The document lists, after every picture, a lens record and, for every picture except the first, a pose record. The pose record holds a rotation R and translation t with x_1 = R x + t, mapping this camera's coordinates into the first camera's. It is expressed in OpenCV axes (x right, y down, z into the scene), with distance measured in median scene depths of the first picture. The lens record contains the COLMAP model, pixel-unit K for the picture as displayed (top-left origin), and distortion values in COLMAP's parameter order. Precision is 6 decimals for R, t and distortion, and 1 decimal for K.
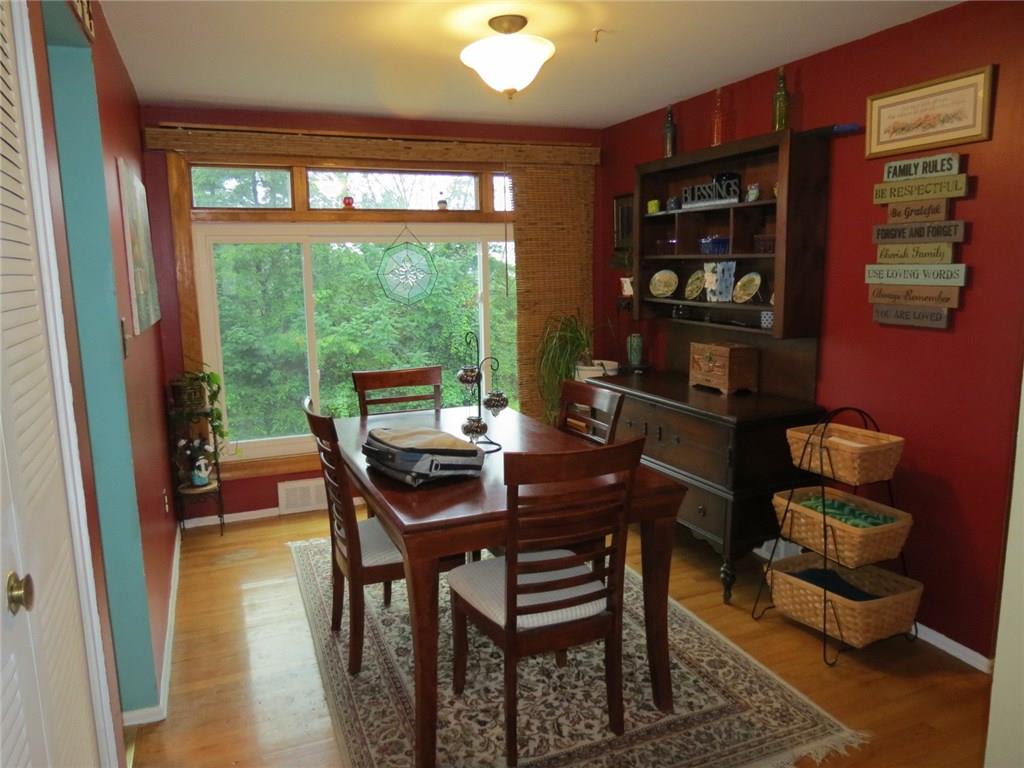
lens RADIAL K [[724.3, 0, 513.5], [0, 724.3, 375.7], [0, 0, 1]] dist [-0.032816, 0.008975]
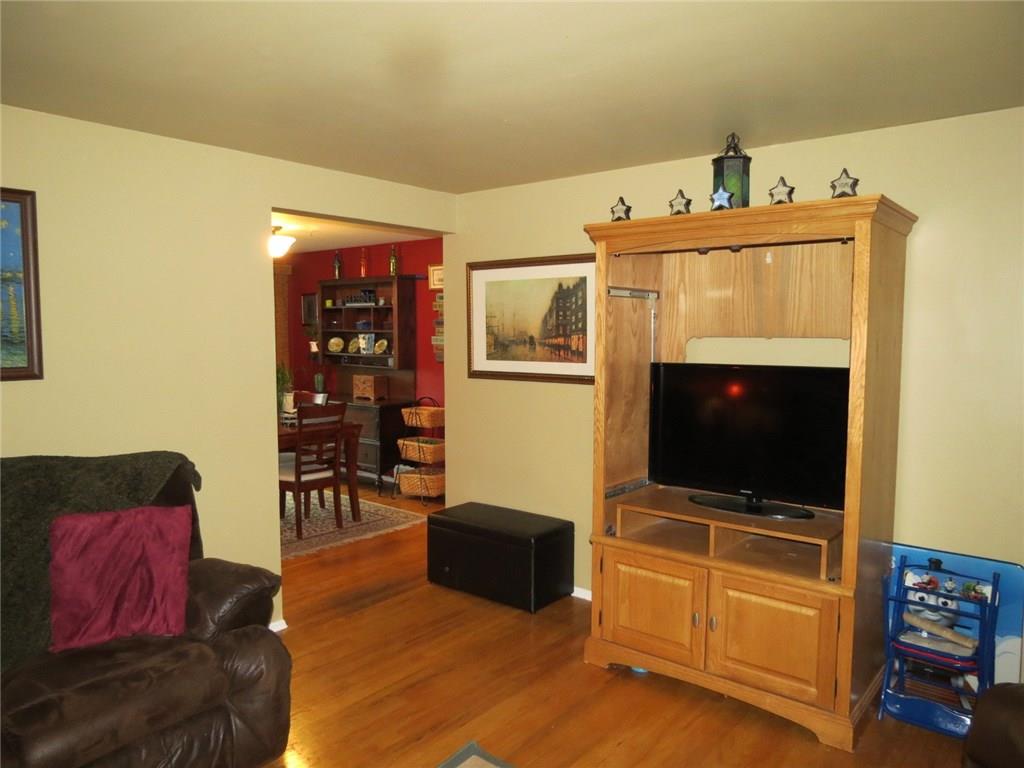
lens RADIAL K [[744.0, 0, 508.6], [0, 744.0, 386.7], [0, 0, 1]] dist [-0.027601, 0.000447]
pose [[0.881240, -0.022910, 0.472113, -0.345883], [0.057504, 0.996602, -0.058974, 0.133304], [-0.469158, 0.079119, 0.879563, -0.990050]]
